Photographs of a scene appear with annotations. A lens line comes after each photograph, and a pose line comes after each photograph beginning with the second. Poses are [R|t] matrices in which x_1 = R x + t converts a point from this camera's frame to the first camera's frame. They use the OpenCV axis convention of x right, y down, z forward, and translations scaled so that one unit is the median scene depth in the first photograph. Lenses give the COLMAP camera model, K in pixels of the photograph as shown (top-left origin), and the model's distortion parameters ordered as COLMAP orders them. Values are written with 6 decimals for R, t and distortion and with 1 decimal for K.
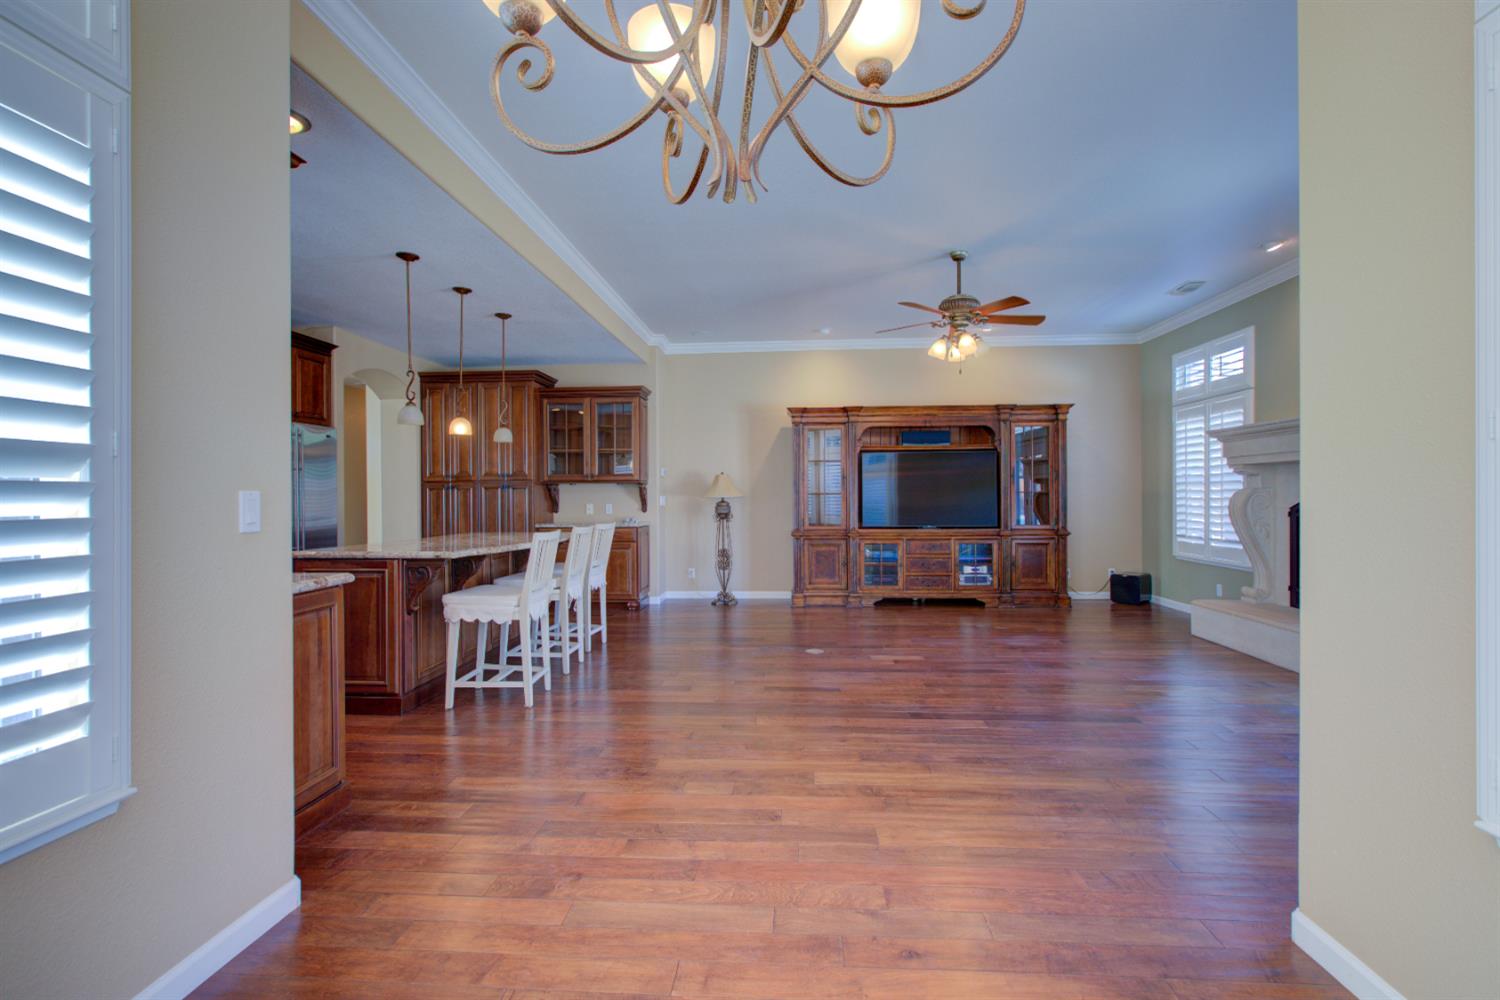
lens RADIAL K [[689.3, 0, 758.9], [0, 689.3, 496.0], [0, 0, 1]] dist [-0.003197, 0.001271]
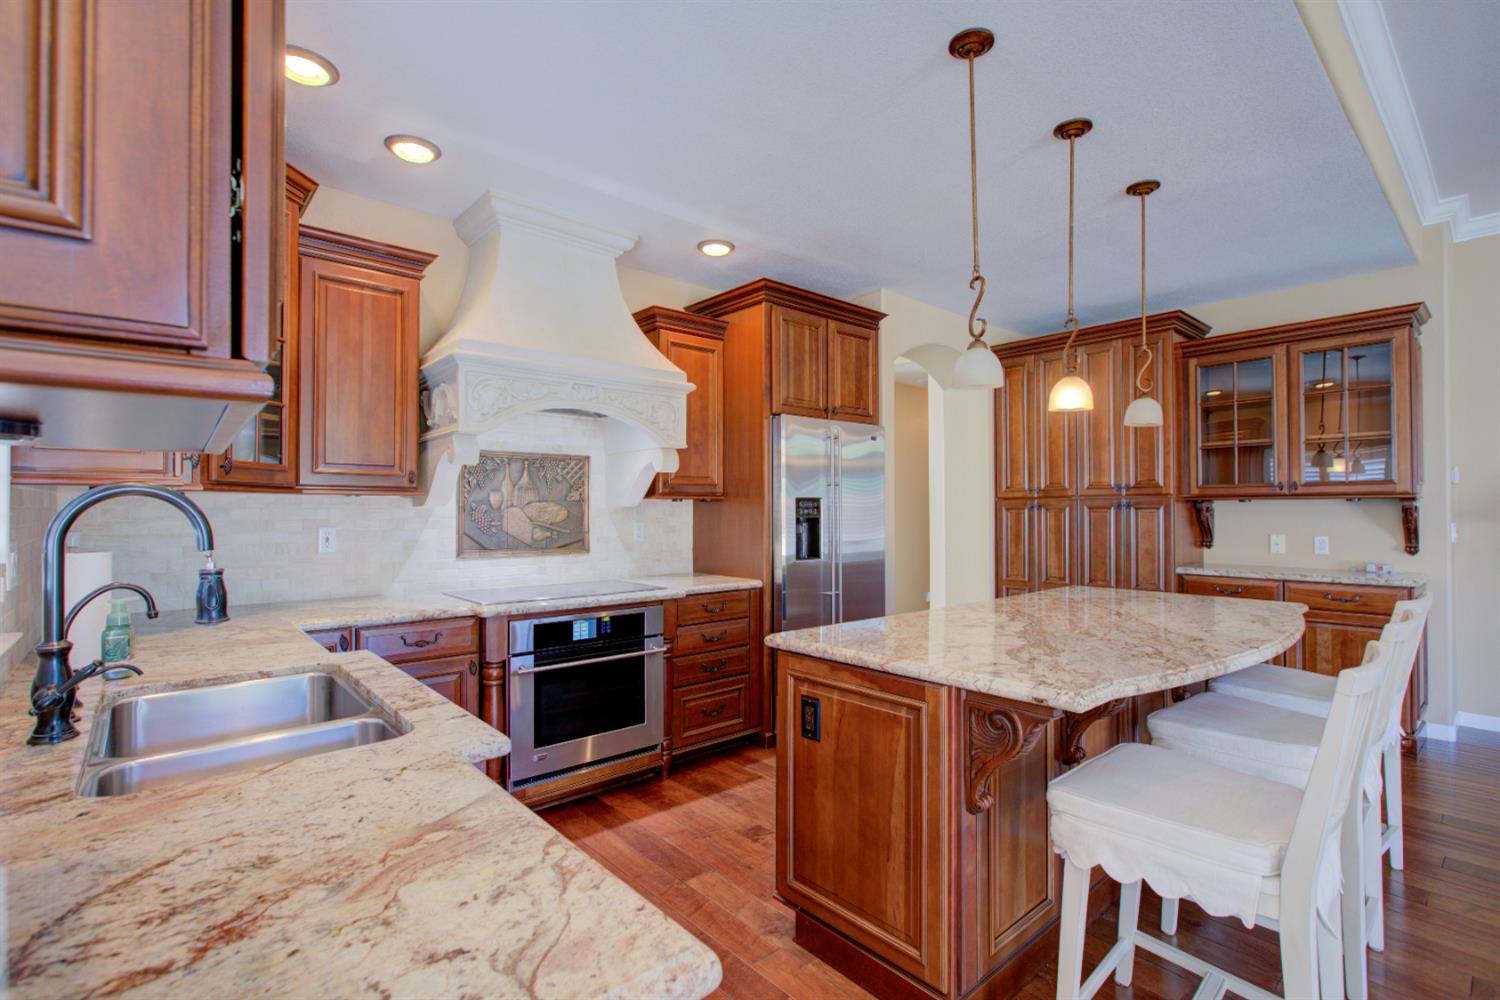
lens RADIAL K [[689.3, 0, 750.8], [0, 689.3, 504.1], [0, 0, 1]] dist [-0.003197, 0.001271]
pose [[0.701169, -0.000708, -0.712995, -0.158705], [-0.003208, 0.999986, -0.004148, -0.011042], [0.712988, 0.005195, 0.701157, 0.319351]]
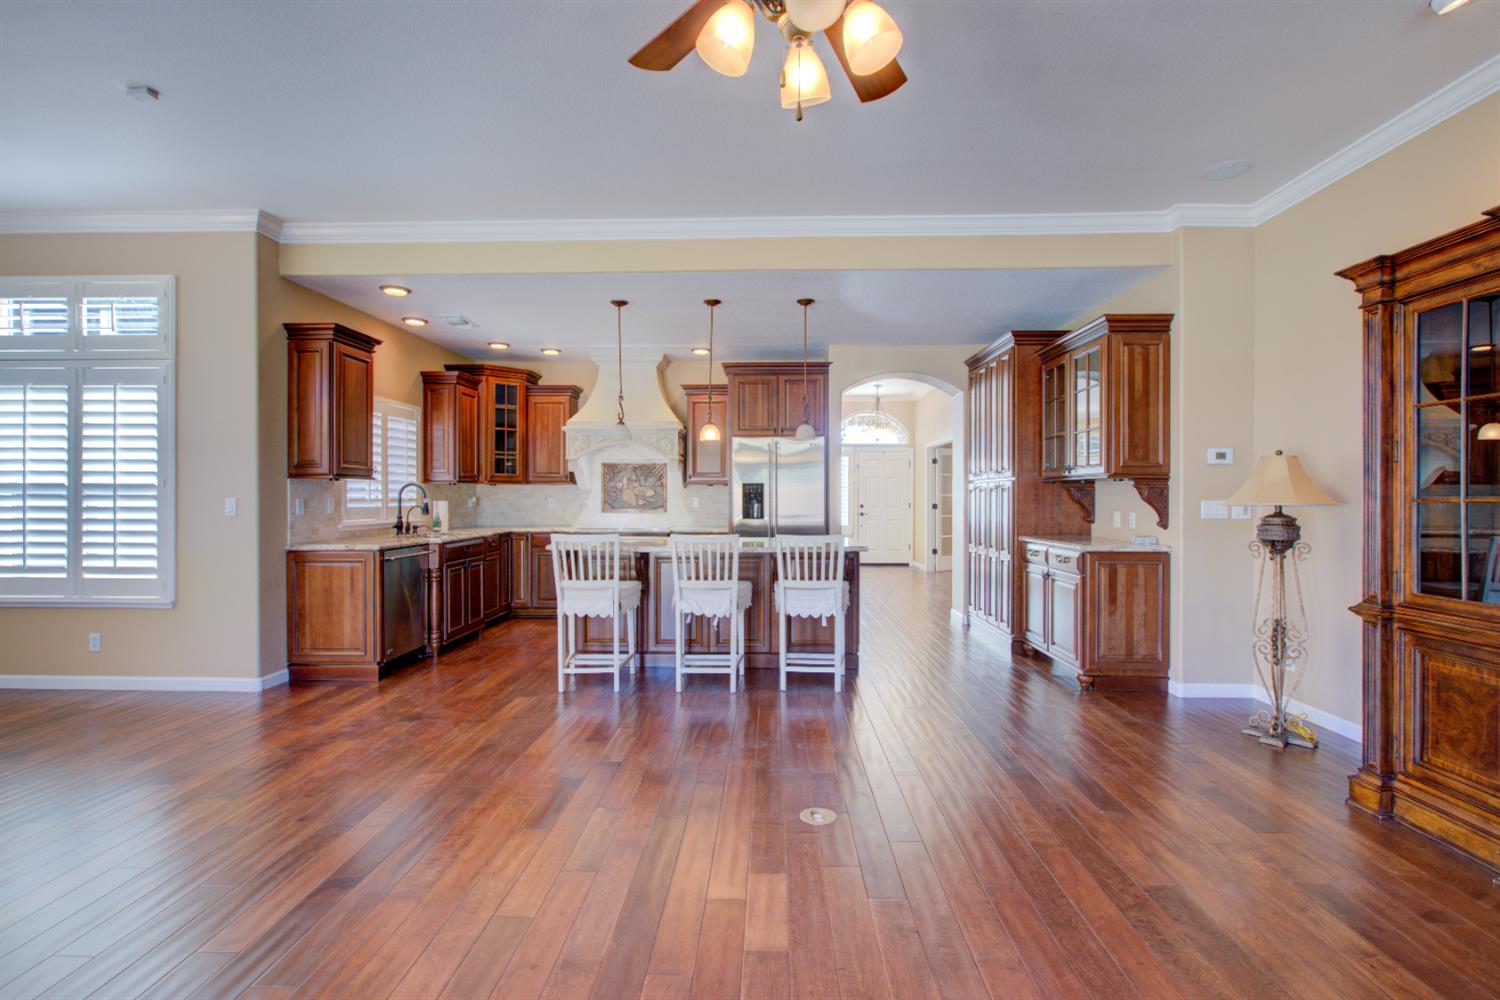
lens RADIAL K [[689.3, 0, 741.3], [0, 689.3, 495.3], [0, 0, 1]] dist [-0.003197, 0.001271]
pose [[0.035015, 0.006366, -0.999367, 0.424571], [-0.000542, 0.999980, 0.006351, -0.008233], [0.999387, 0.000319, 0.035018, 0.681852]]
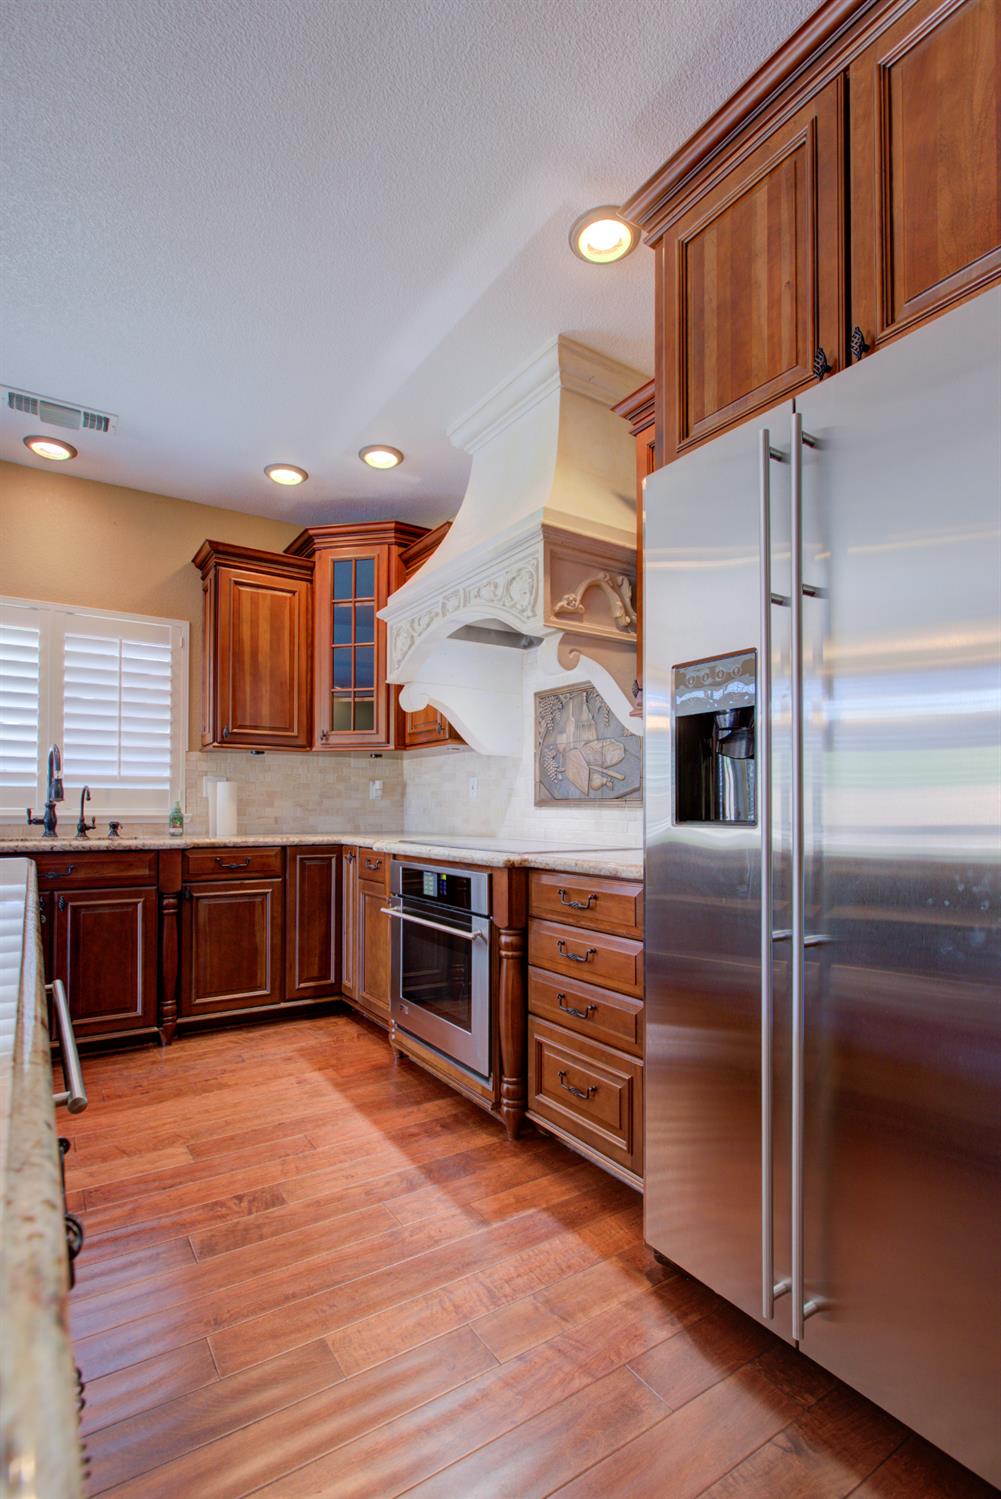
lens RADIAL K [[688.9, 0, 494.6], [0, 688.9, 793.5], [0, 0, 1]] dist [-0.003197, 0.001271]
pose [[-0.795700, -0.010959, -0.605592, -0.341360], [0.002771, 0.999760, -0.021733, 0.025394], [0.605685, -0.018971, -0.795479, 0.848910]]
